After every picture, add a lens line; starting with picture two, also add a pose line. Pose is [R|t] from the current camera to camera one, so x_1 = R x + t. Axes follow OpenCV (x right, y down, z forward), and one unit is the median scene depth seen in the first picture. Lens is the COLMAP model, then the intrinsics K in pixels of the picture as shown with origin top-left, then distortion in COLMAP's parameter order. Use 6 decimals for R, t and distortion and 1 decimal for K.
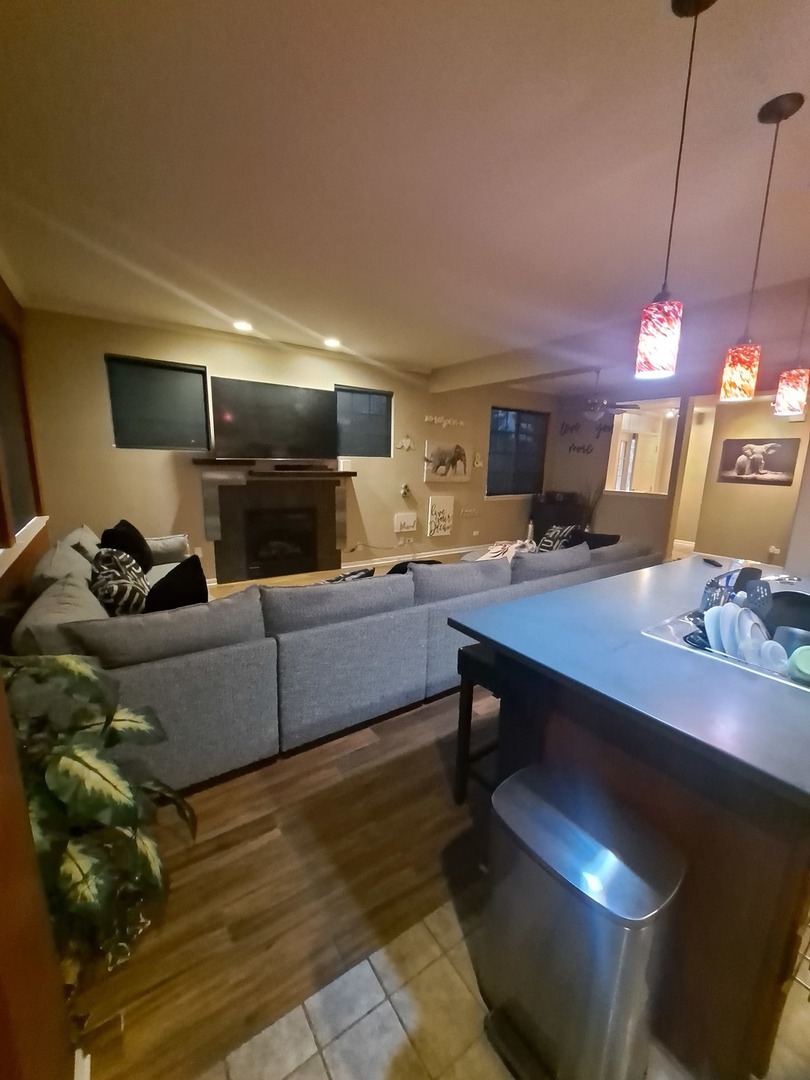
lens RADIAL K [[426.0, 0, 402.9], [0, 426.0, 543.3], [0, 0, 1]] dist [-0.013074, -0.001477]
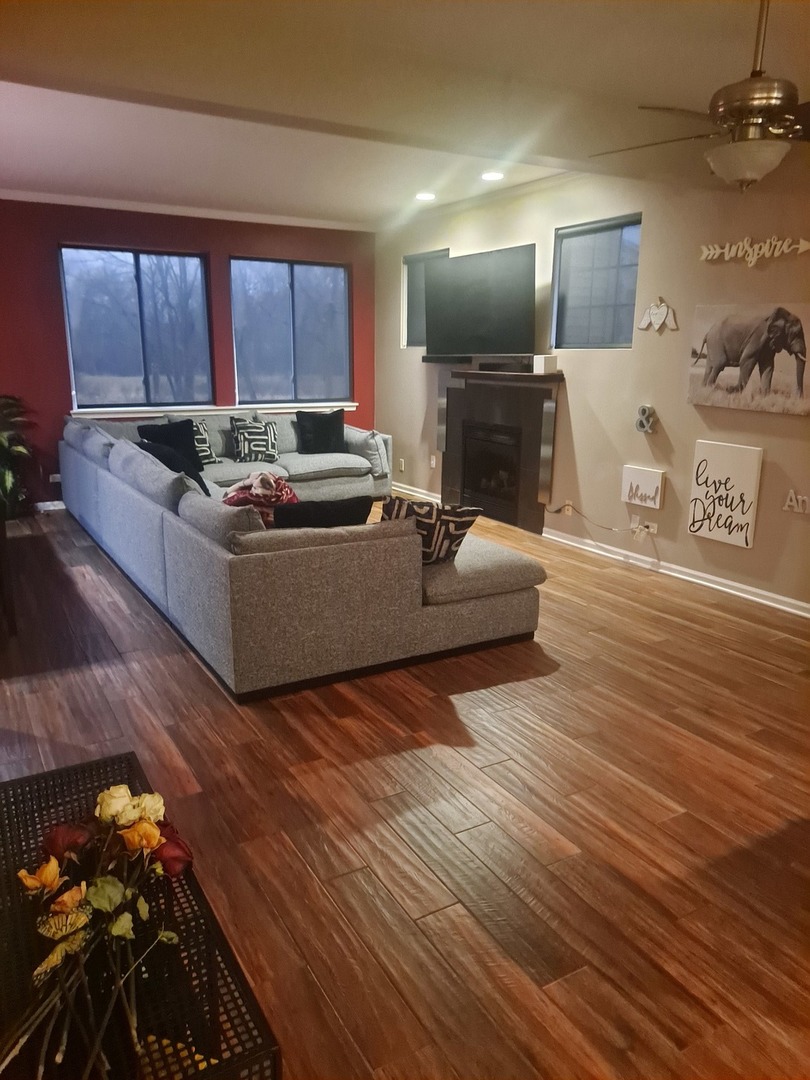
lens RADIAL K [[780.3, 0, 404.5], [0, 780.3, 544.2], [0, 0, 1]] dist [0.006356, -0.001602]
pose [[-0.065615, 0.220579, -0.973159, 0.845282], [-0.195709, 0.953475, 0.229313, -0.129272], [0.978465, 0.205502, -0.019393, 0.738199]]
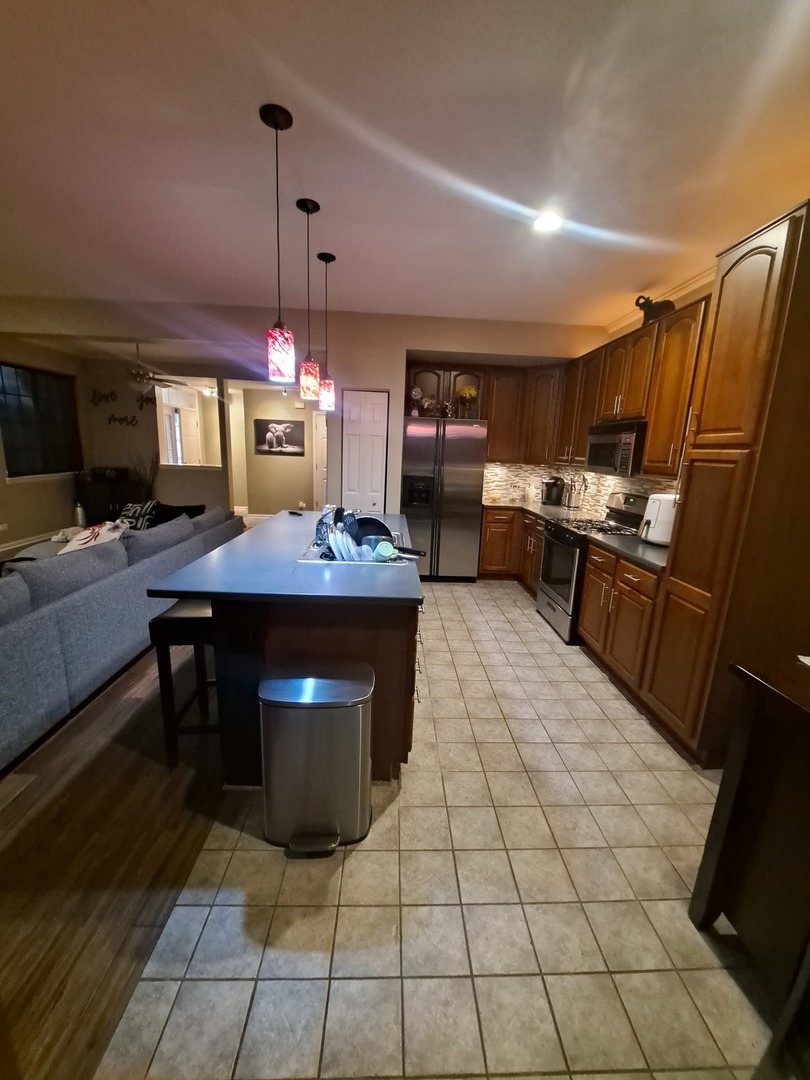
lens RADIAL K [[426.0, 0, 409.3], [0, 426.0, 541.1], [0, 0, 1]] dist [-0.013074, -0.001477]
pose [[0.530860, -0.180260, 0.828066, -0.229964], [0.134198, 0.982668, 0.127882, 0.006851], [-0.836766, 0.043238, 0.545850, -0.060134]]
